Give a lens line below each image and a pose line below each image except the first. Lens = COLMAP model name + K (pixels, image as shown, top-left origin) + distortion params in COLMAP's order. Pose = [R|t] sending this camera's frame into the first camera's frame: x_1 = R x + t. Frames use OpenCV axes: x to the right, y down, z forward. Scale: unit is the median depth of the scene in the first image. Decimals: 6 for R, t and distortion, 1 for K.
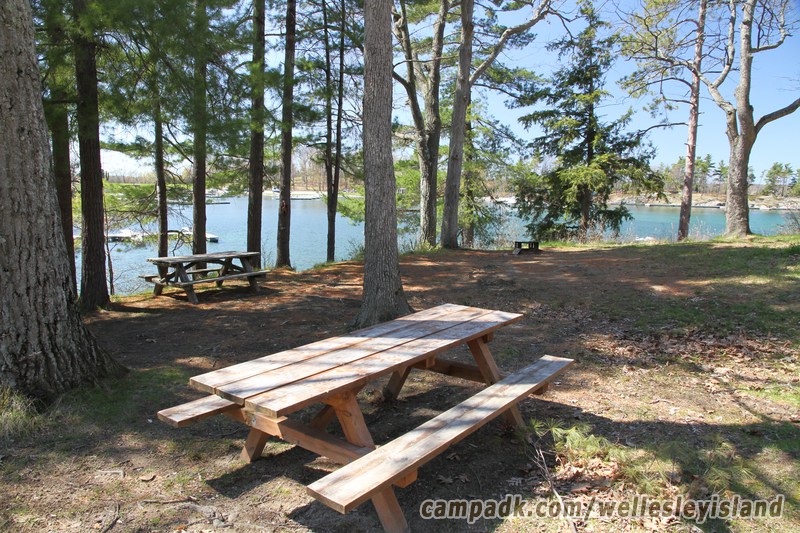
lens RADIAL K [[559.0, 0, 400.0], [0, 559.0, 266.5], [0, 0, 1]] dist [-0.123798, 0.111081]
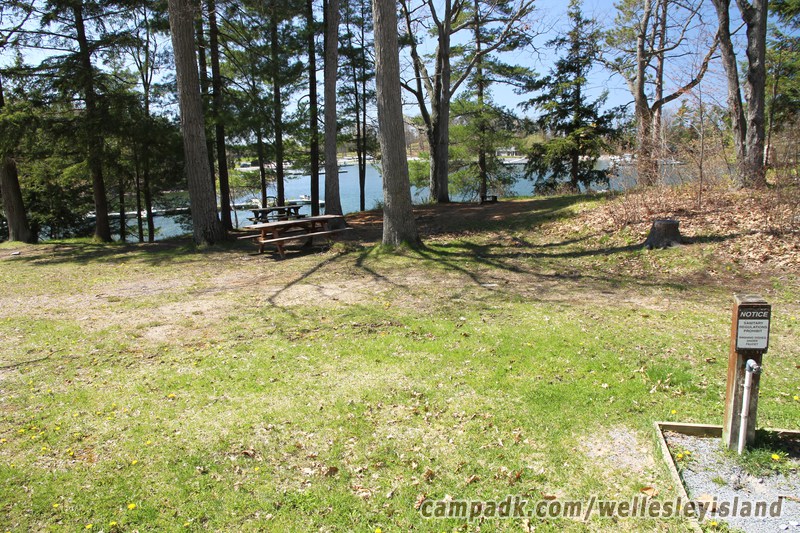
lens RADIAL K [[559.0, 0, 400.0], [0, 559.0, 266.5], [0, 0, 1]] dist [-0.123798, 0.111081]
pose [[0.975232, -0.006759, -0.221080, 0.296507], [0.021397, 0.997728, 0.063884, 0.041572], [0.220146, -0.067032, 0.973161, -0.497464]]
